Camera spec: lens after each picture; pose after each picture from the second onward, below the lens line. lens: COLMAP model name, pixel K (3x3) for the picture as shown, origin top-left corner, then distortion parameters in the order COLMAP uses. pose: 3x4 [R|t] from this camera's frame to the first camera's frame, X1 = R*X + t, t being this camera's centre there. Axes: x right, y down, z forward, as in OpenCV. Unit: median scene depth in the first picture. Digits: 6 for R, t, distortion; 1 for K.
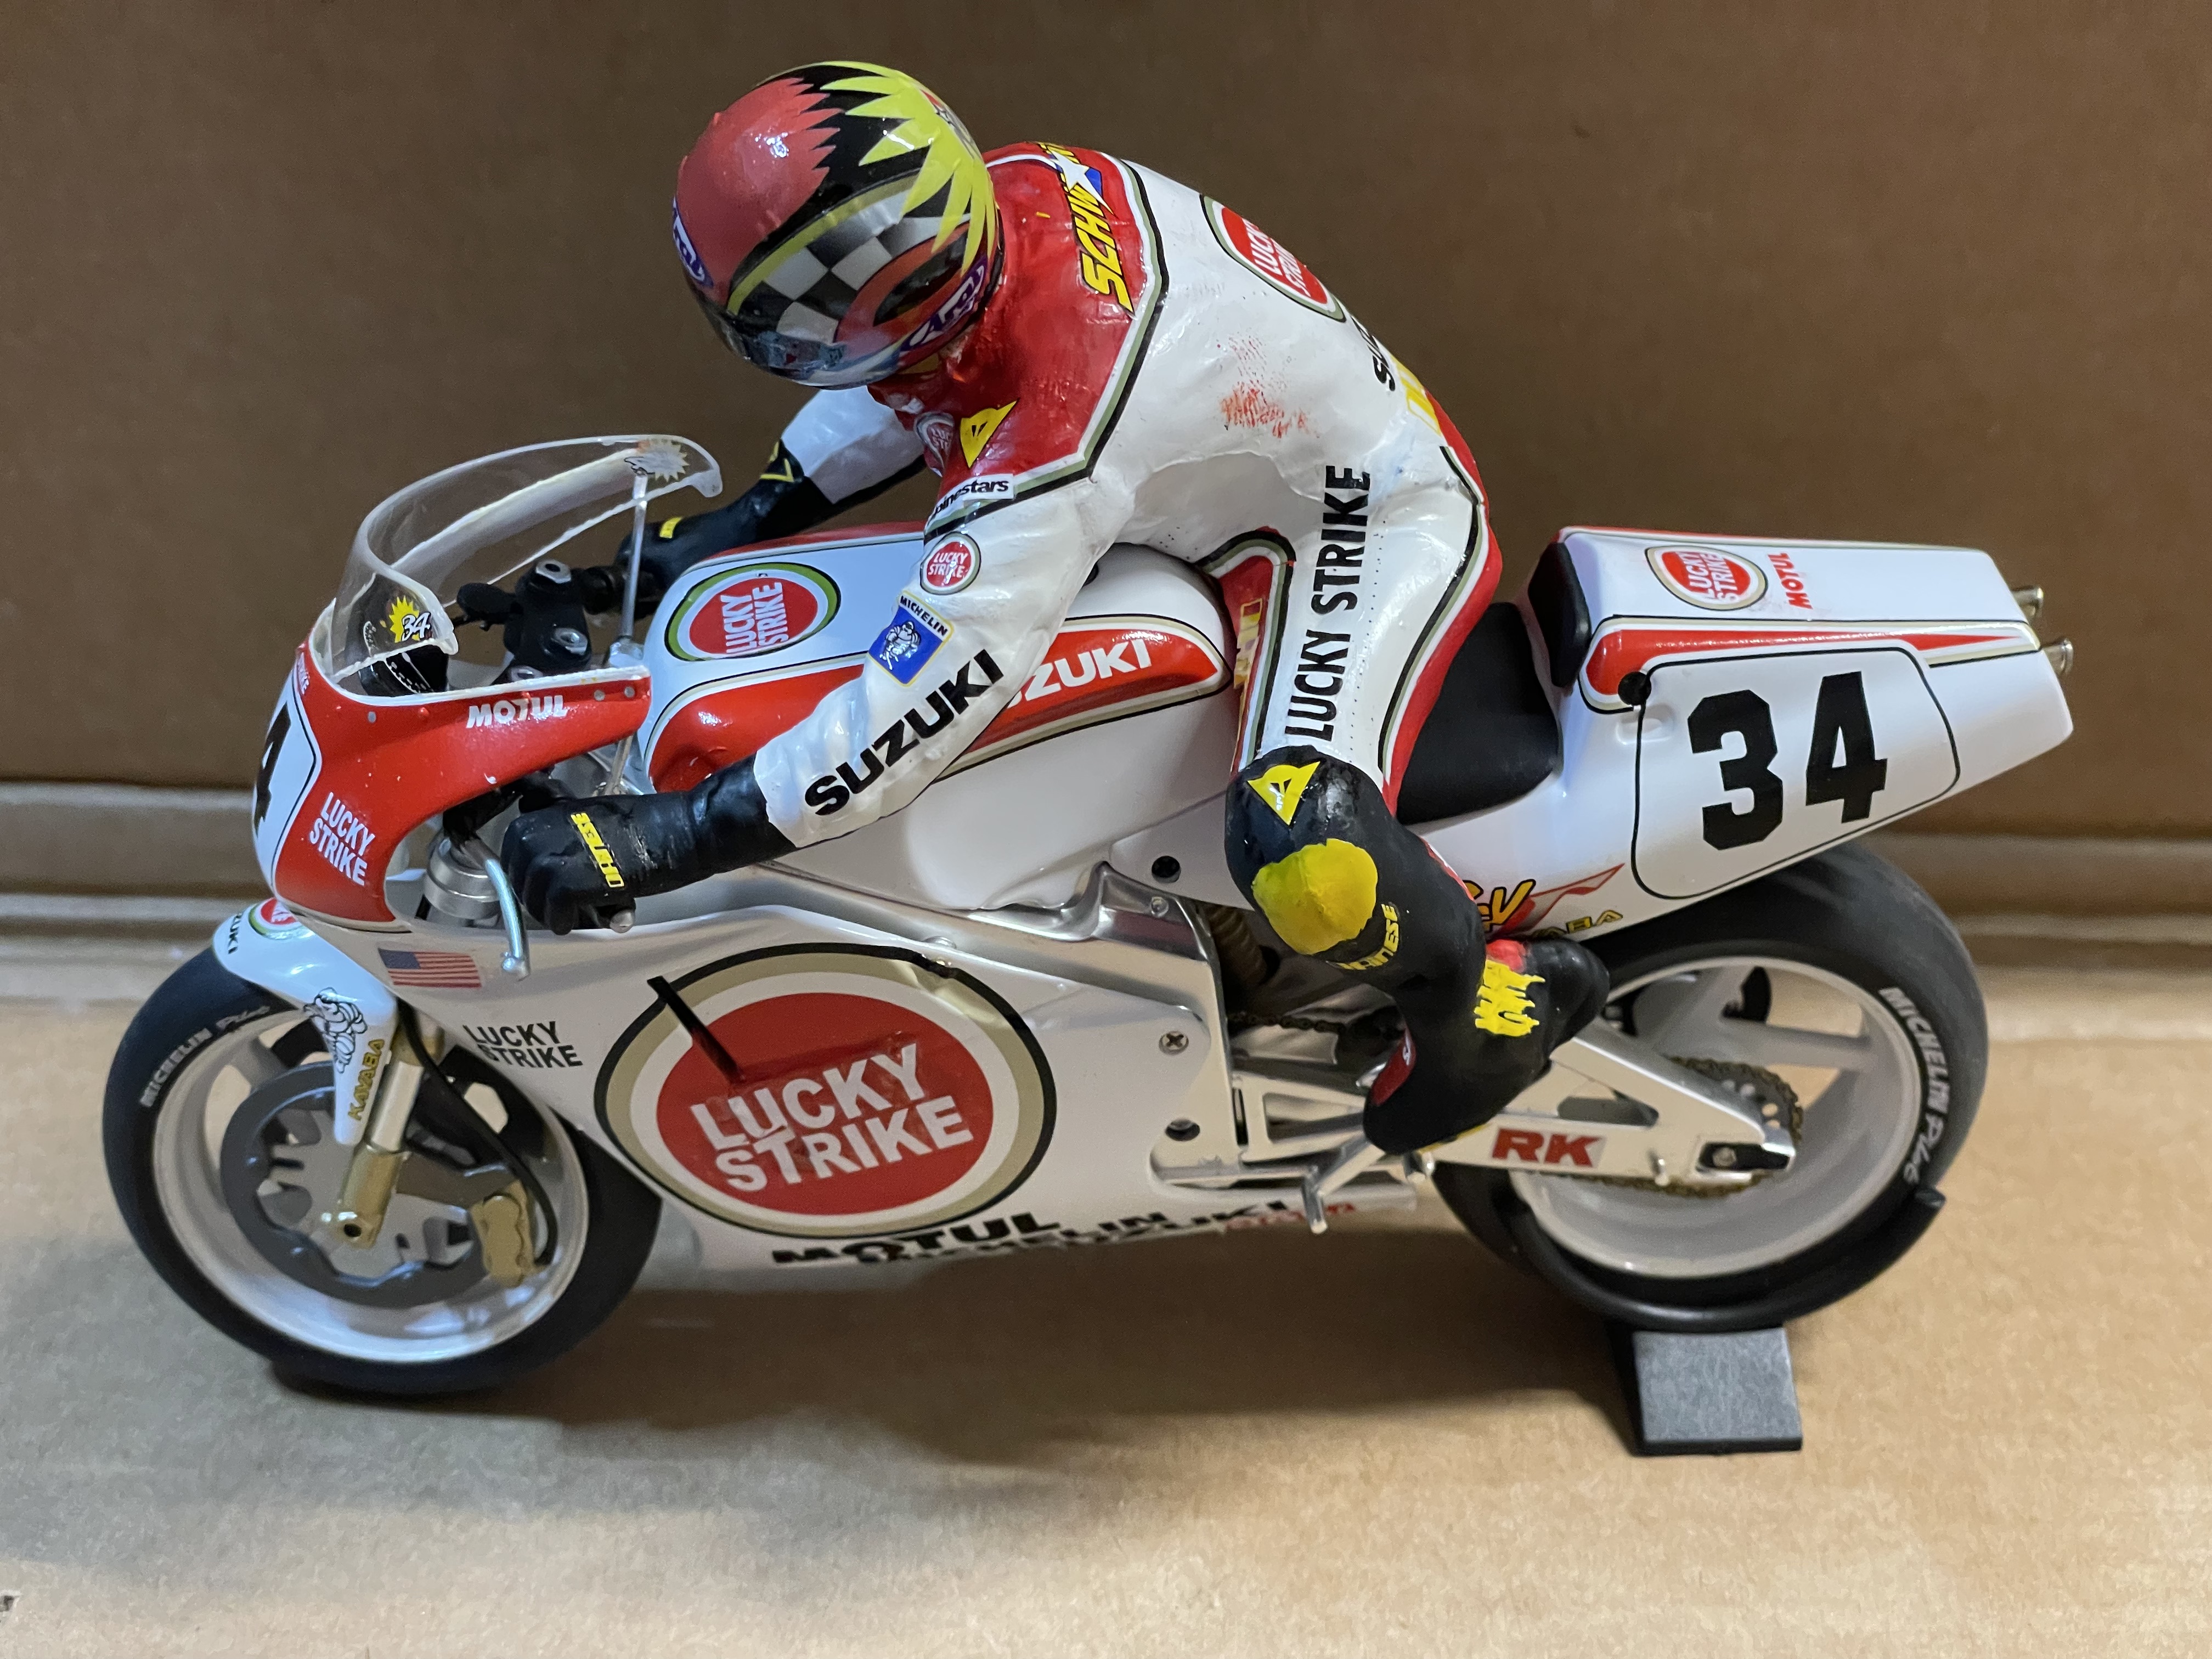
lens RADIAL K [[3429.5, 0, 1076.3], [0, 3429.5, 791.6], [0, 0, 1]] dist [0.033067, 0.000000]
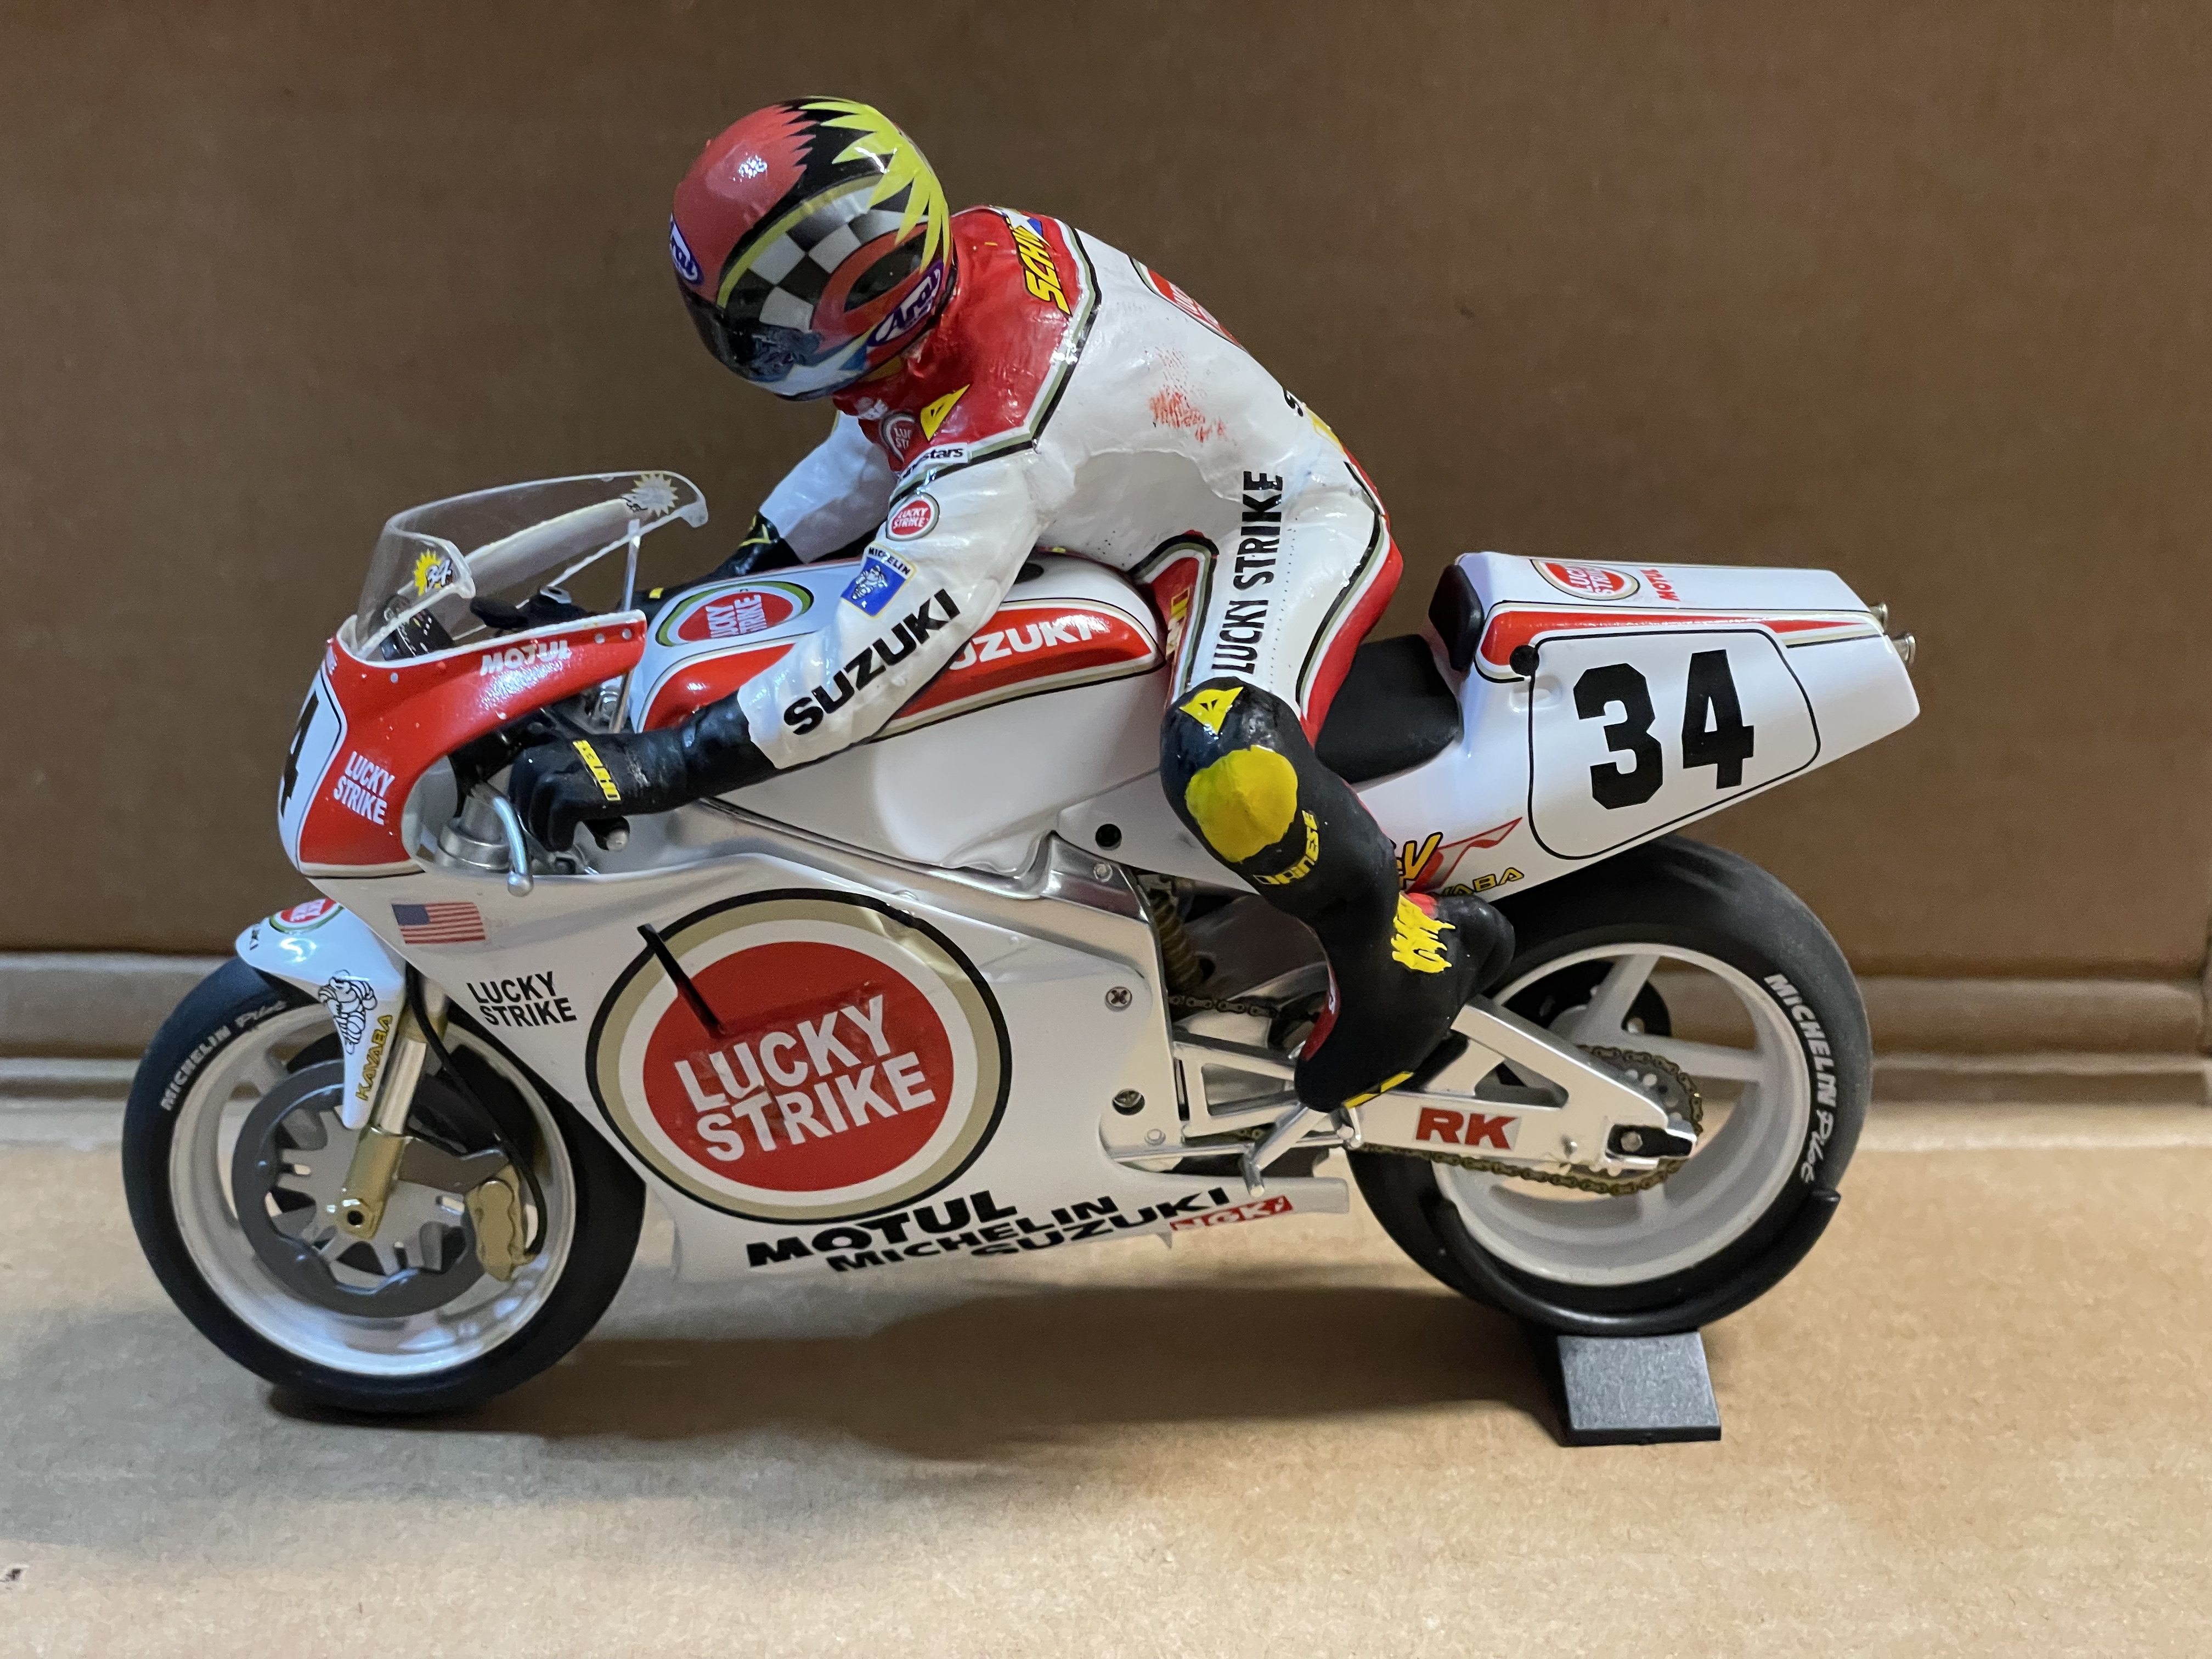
lens RADIAL K [[3429.5, 0, 1056.2], [0, 3429.5, 777.4], [0, 0, 1]] dist [0.033067, 0.000000]
pose [[0.999856, -0.012661, 0.011294, -0.002808], [0.014787, 0.976683, -0.214177, 0.231211], [-0.008319, 0.214313, 0.976730, -0.078308]]
